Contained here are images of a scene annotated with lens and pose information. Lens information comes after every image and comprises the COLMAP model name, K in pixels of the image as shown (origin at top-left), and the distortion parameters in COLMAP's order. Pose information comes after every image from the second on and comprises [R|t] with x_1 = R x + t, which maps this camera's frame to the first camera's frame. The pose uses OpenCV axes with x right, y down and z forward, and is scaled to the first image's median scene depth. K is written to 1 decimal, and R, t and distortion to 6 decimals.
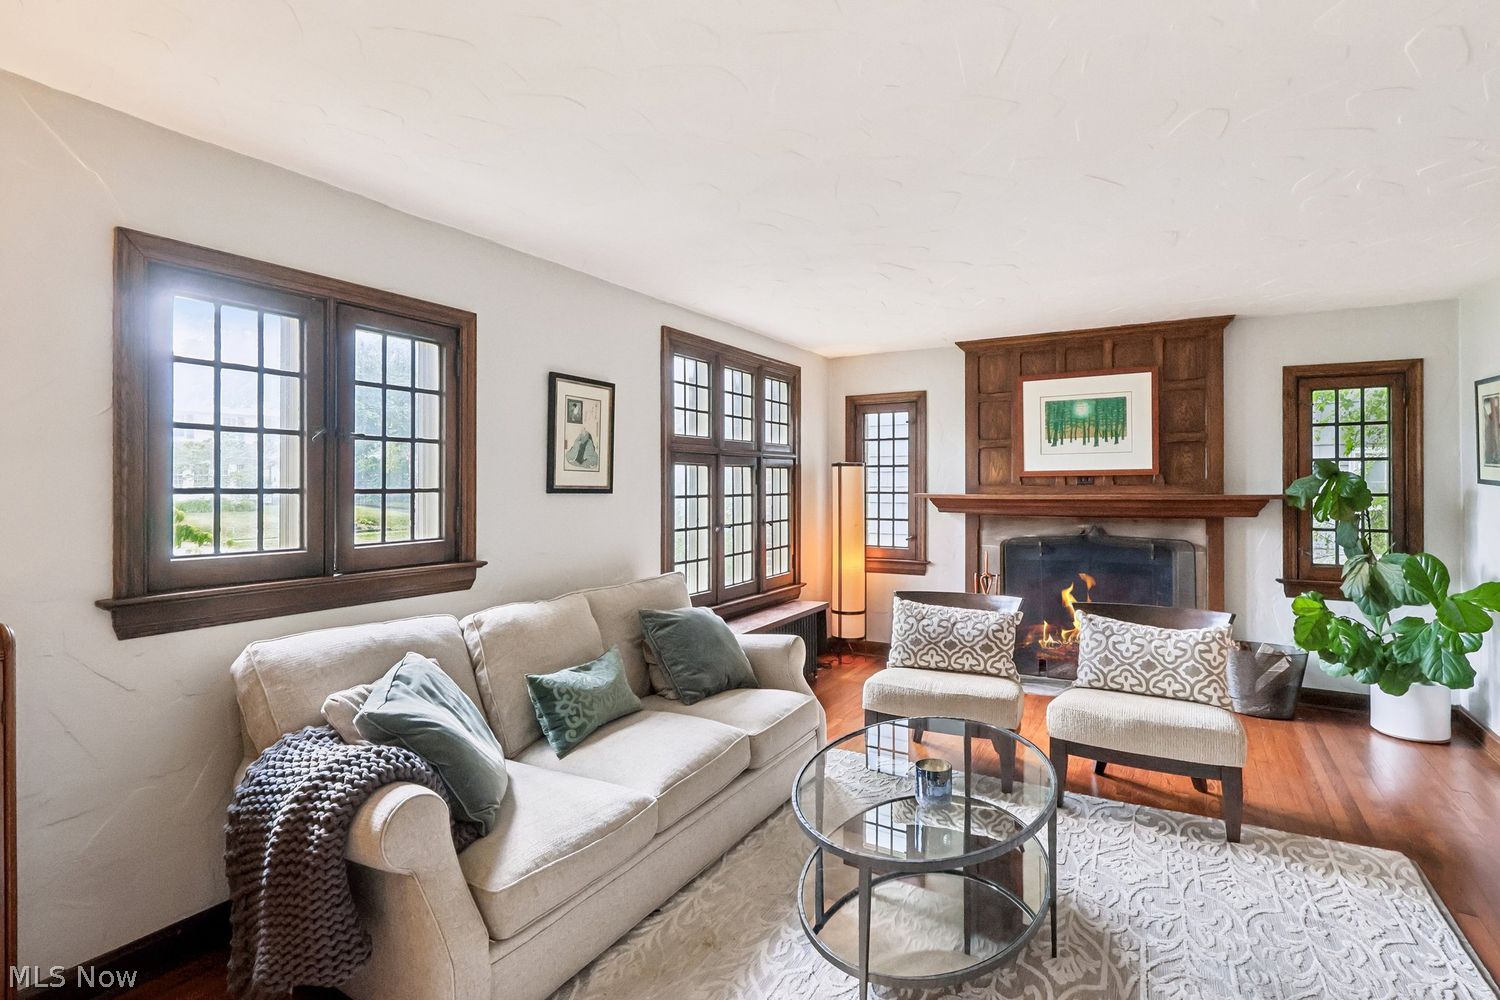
lens RADIAL K [[743.6, 0, 751.0], [0, 743.6, 484.5], [0, 0, 1]] dist [-0.004188, 0.003607]
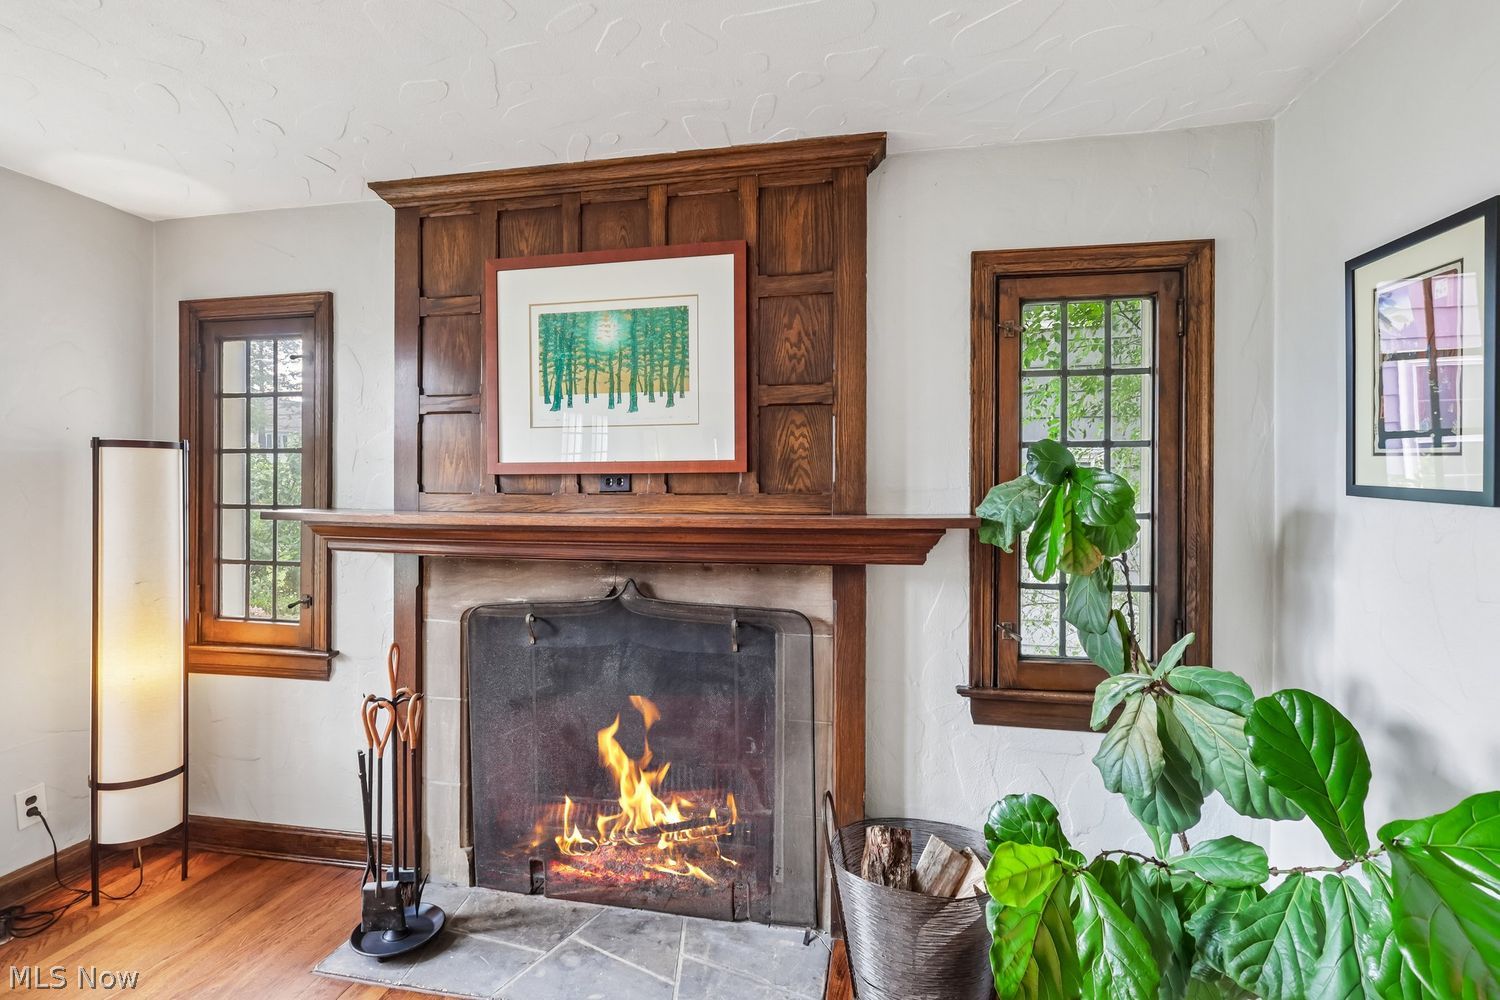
lens RADIAL K [[711.5, 0, 753.7], [0, 711.5, 490.6], [0, 0, 1]] dist [0.000240, 0.000894]
pose [[0.947276, 0.003753, 0.320396, 0.407392], [-0.005152, 0.999981, 0.003518, -0.003146], [-0.320377, -0.004984, 0.947277, 0.568998]]
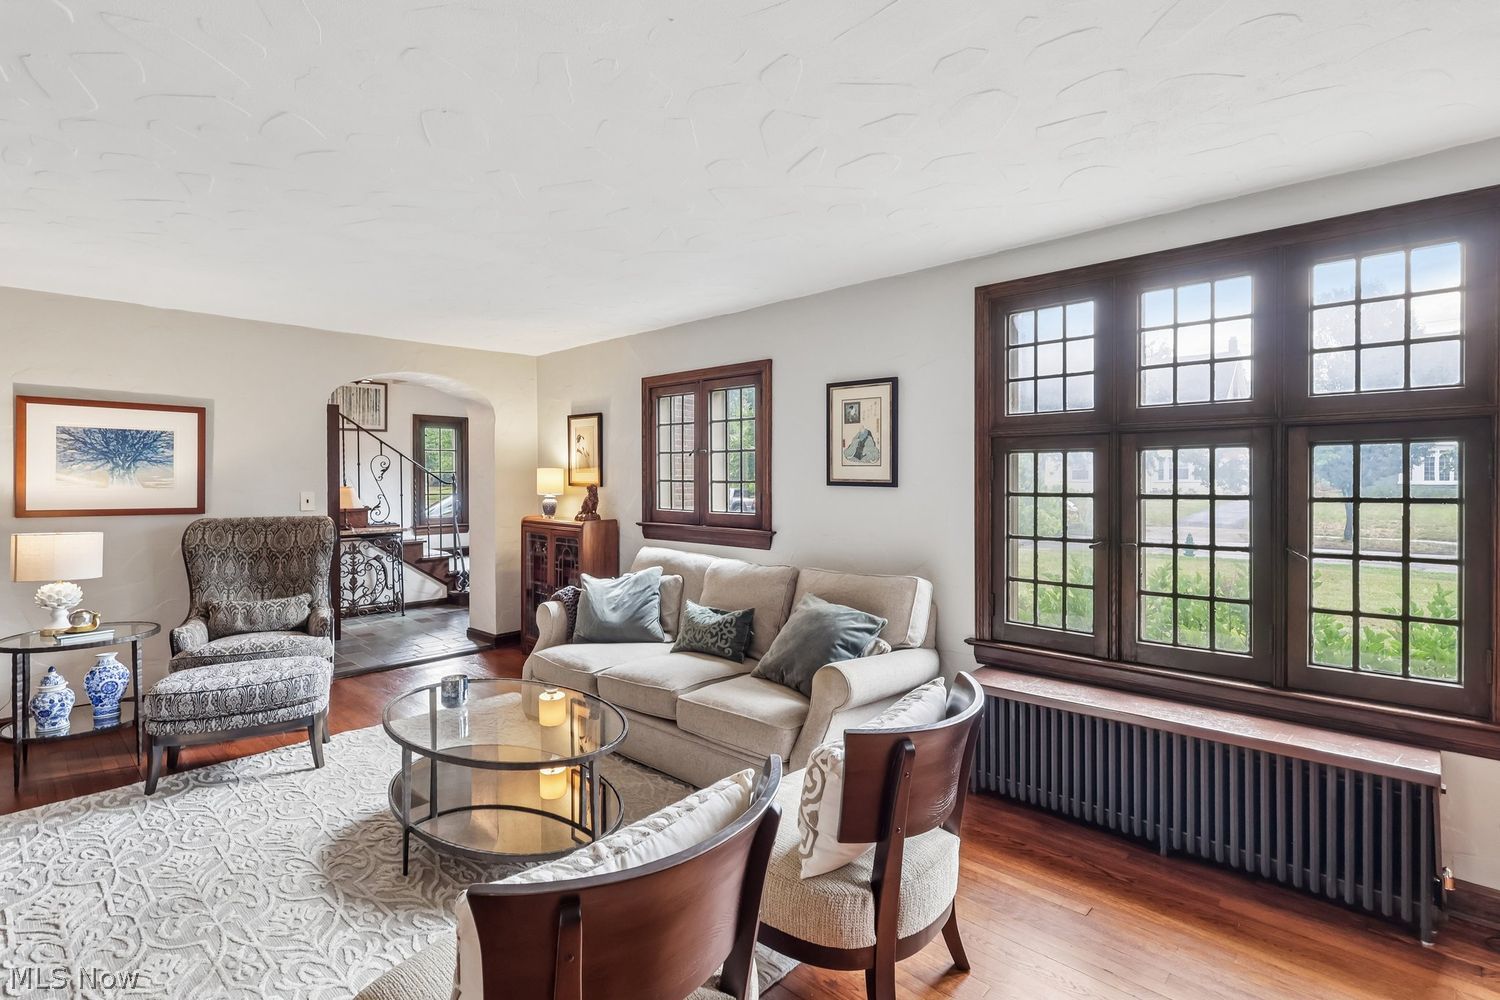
lens RADIAL K [[711.5, 0, 747.3], [0, 711.5, 479.7], [0, 0, 1]] dist [0.000240, 0.000894]
pose [[-0.228741, 0.005879, -0.973470, 1.044220], [0.002515, 0.999982, 0.005448, -0.004104], [0.973484, -0.001202, -0.228752, 1.346019]]
